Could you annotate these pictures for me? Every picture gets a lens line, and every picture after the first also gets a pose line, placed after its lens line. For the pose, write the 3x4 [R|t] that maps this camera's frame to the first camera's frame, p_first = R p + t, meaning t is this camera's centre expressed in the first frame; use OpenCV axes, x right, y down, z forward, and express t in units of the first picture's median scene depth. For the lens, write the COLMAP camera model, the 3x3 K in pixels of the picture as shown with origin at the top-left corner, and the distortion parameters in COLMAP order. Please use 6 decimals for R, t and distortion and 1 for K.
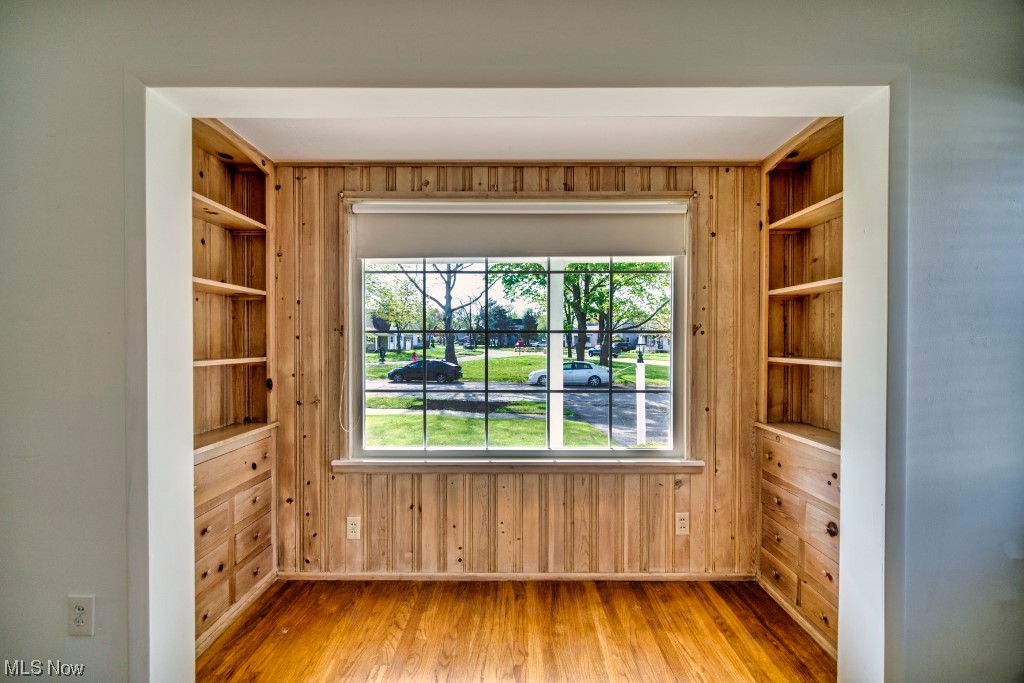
lens RADIAL K [[407.7, 0, 511.5], [0, 407.7, 343.3], [0, 0, 1]] dist [-0.000672, -0.000018]
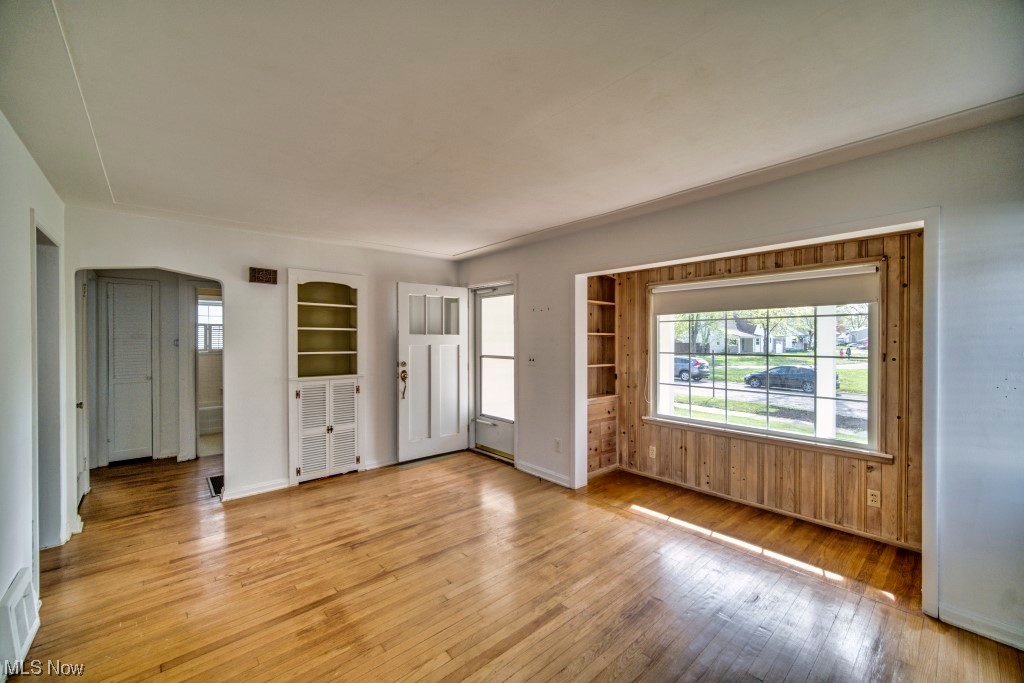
lens RADIAL K [[407.7, 0, 508.7], [0, 407.7, 341.1], [0, 0, 1]] dist [-0.000672, -0.000018]
pose [[0.658091, 0.001458, -0.752937, 0.646875], [-0.006517, 0.999972, -0.003759, -0.073773], [0.752911, 0.007381, 0.658081, -0.835335]]
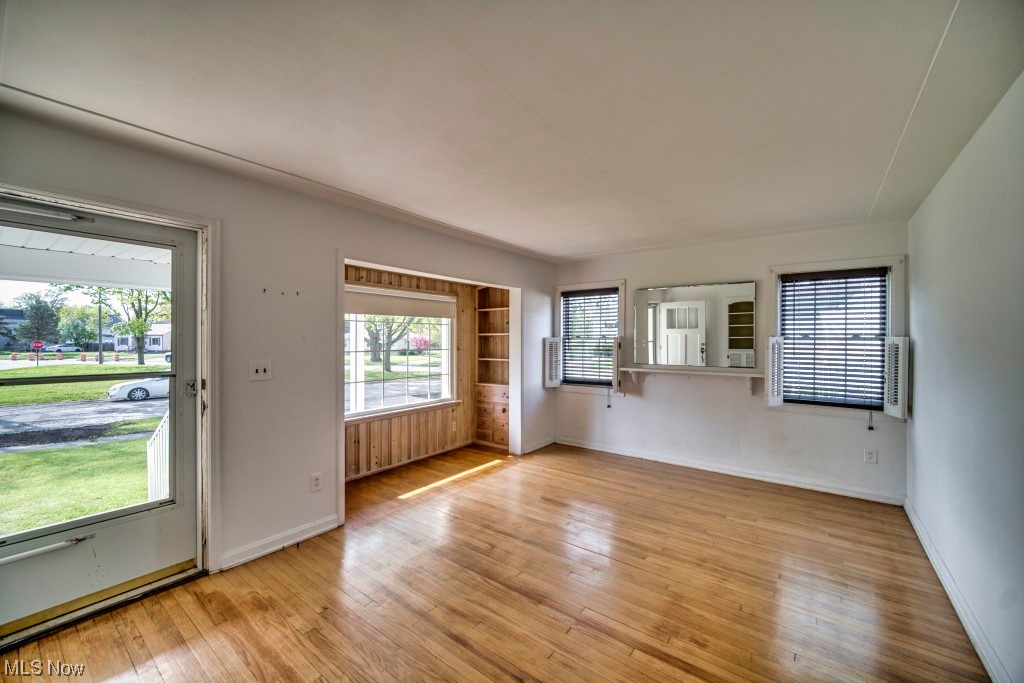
lens RADIAL K [[407.7, 0, 509.6], [0, 407.7, 342.8], [0, 0, 1]] dist [-0.000672, -0.000018]
pose [[0.602535, -0.006832, 0.798063, -1.372603], [0.008374, 0.999962, 0.002238, -0.071214], [-0.798048, 0.005335, 0.602570, -0.776429]]
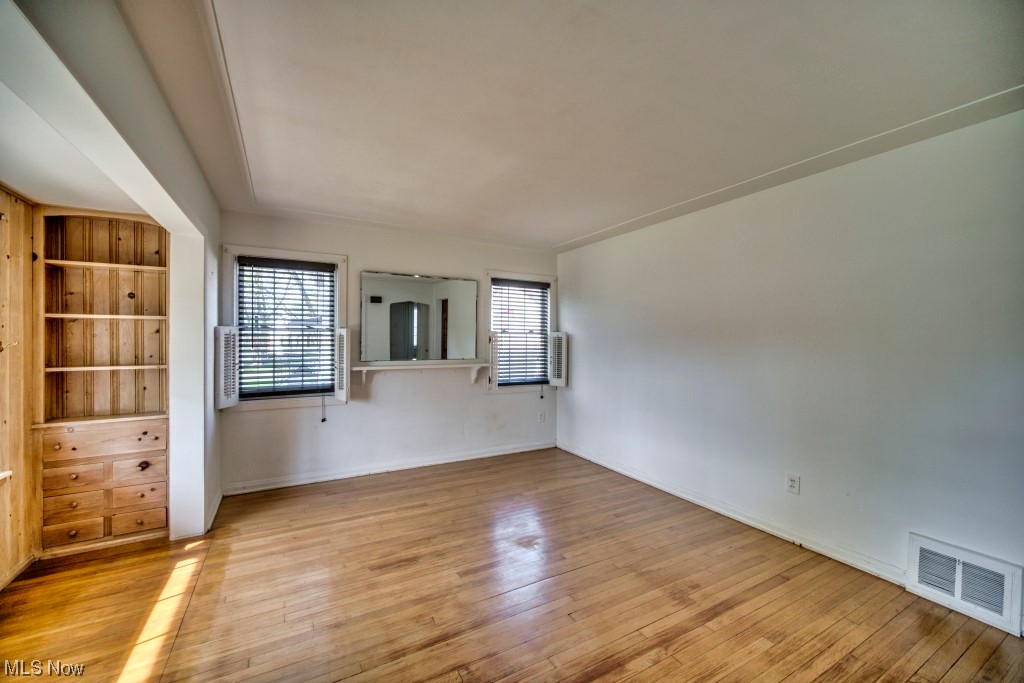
lens RADIAL K [[407.7, 0, 510.3], [0, 407.7, 342.6], [0, 0, 1]] dist [-0.000672, -0.000018]
pose [[-0.491942, -0.010266, 0.870568, -1.080022], [0.004832, 0.999883, 0.014521, -0.051706], [-0.870615, 0.011350, -0.491834, 0.384876]]
